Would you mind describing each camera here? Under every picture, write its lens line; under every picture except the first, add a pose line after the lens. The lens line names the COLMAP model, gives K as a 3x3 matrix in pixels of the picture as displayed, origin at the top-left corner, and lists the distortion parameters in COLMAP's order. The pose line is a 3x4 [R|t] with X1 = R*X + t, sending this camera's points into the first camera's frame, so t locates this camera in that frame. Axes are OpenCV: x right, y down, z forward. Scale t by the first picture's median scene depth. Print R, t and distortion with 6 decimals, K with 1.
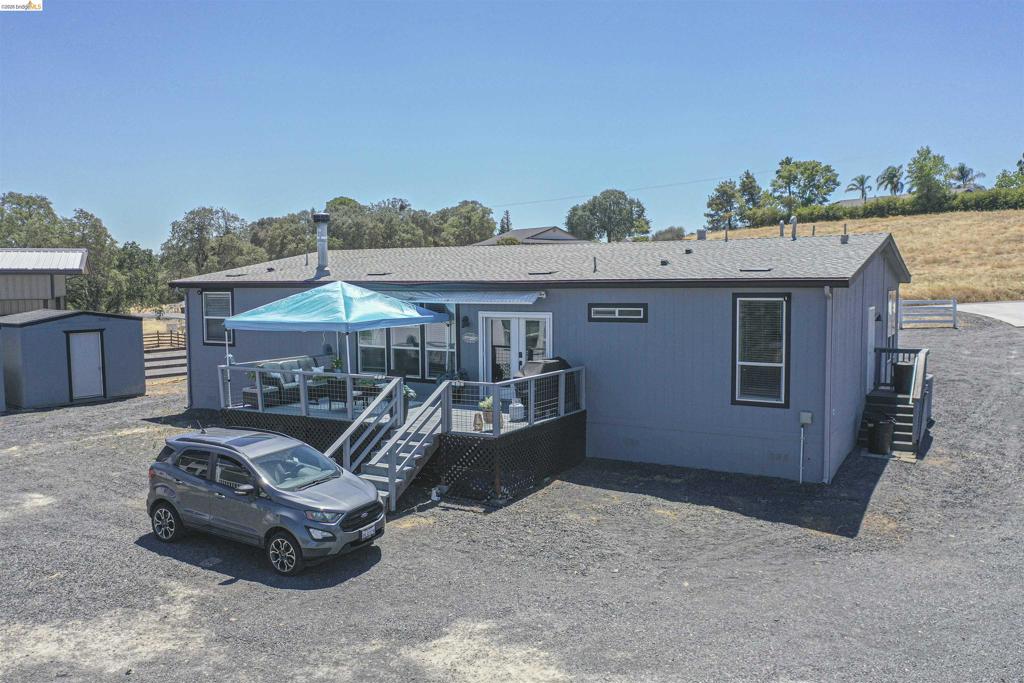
lens RADIAL K [[811.3, 0, 506.9], [0, 811.3, 344.1], [0, 0, 1]] dist [0.009889, 0.004764]
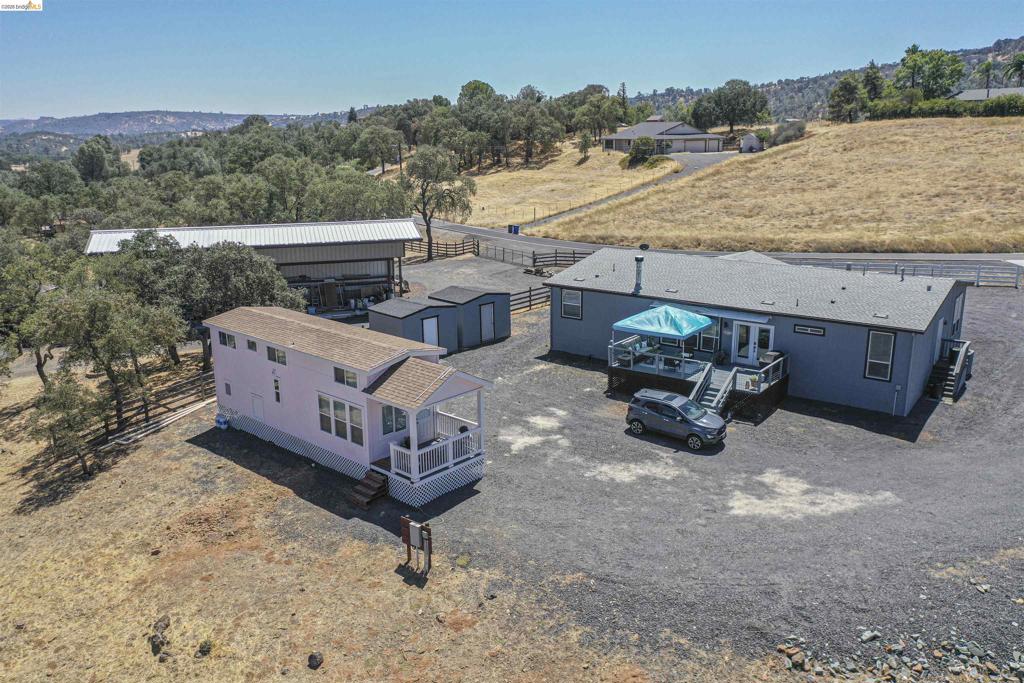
lens RADIAL K [[811.4, 0, 513.2], [0, 811.4, 340.0], [0, 0, 1]] dist [0.019098, 0.003949]
pose [[0.994748, 0.025541, -0.099117, -0.446955], [-0.007566, 0.984065, 0.177647, -0.409679], [0.102075, -0.175964, 0.979090, -1.224873]]
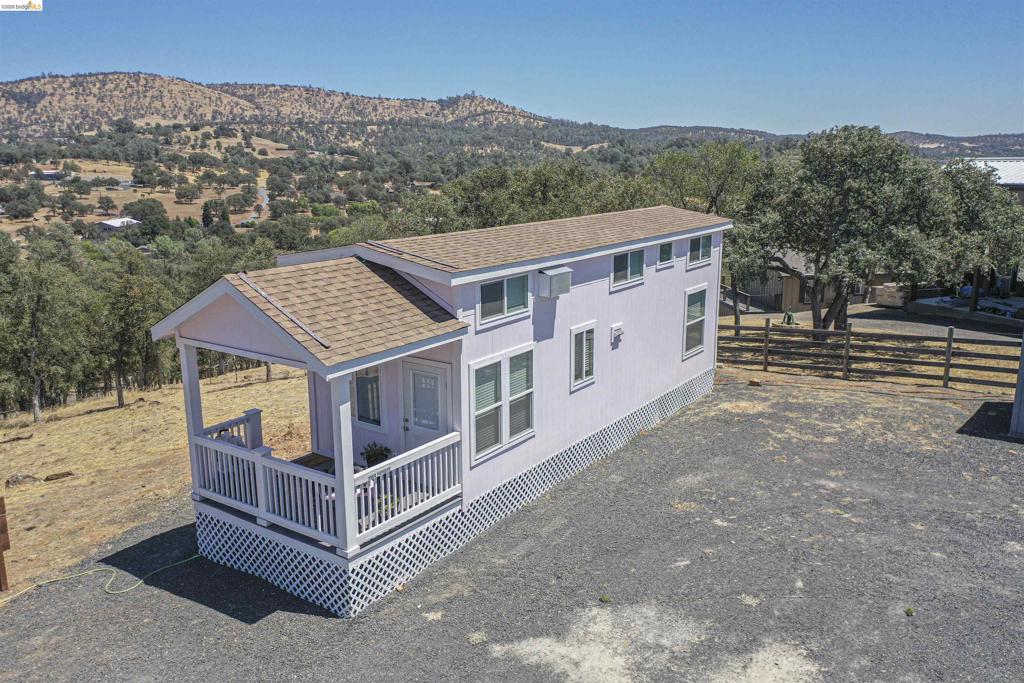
lens RADIAL K [[809.9, 0, 510.0], [0, 809.9, 339.1], [0, 0, 1]] dist [0.023670, 0.004313]
pose [[0.008193, 0.218921, -0.975708, -0.077118], [-0.074798, 0.973142, 0.217717, -0.154293], [0.997165, 0.071197, 0.024348, 0.650474]]
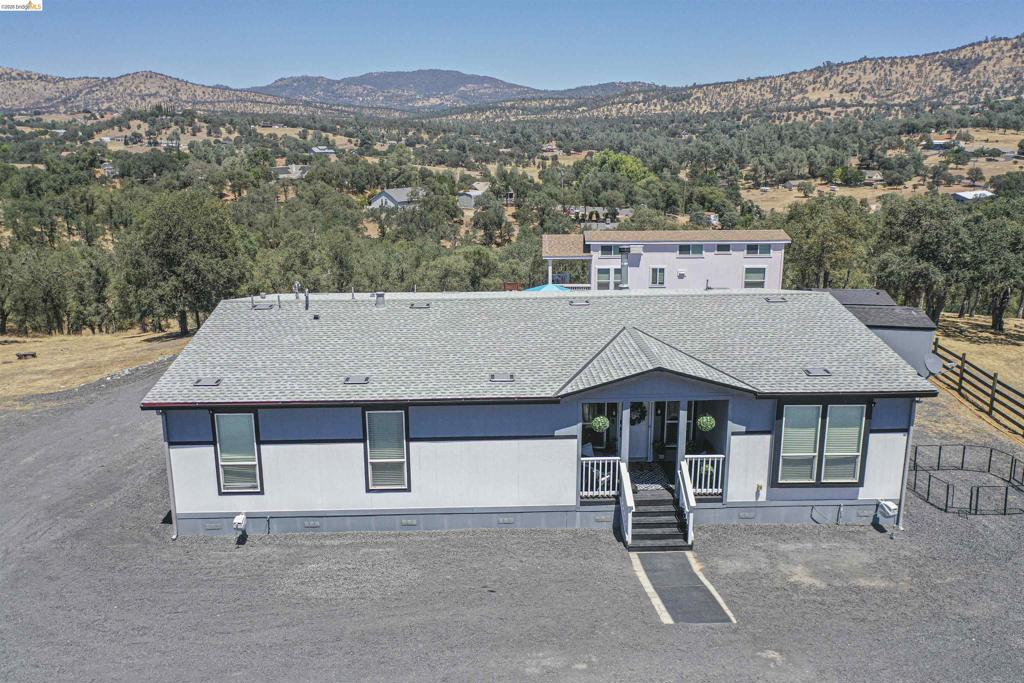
lens RADIAL K [[806.5, 0, 512.0], [0, 806.5, 341.5], [0, 0, 1]] dist [0.016518, 0.002104]
pose [[-0.839959, 0.147035, -0.522351, 0.935259], [-0.031929, 0.947532, 0.318061, -0.601108], [0.541710, 0.283836, -0.791193, 2.782584]]
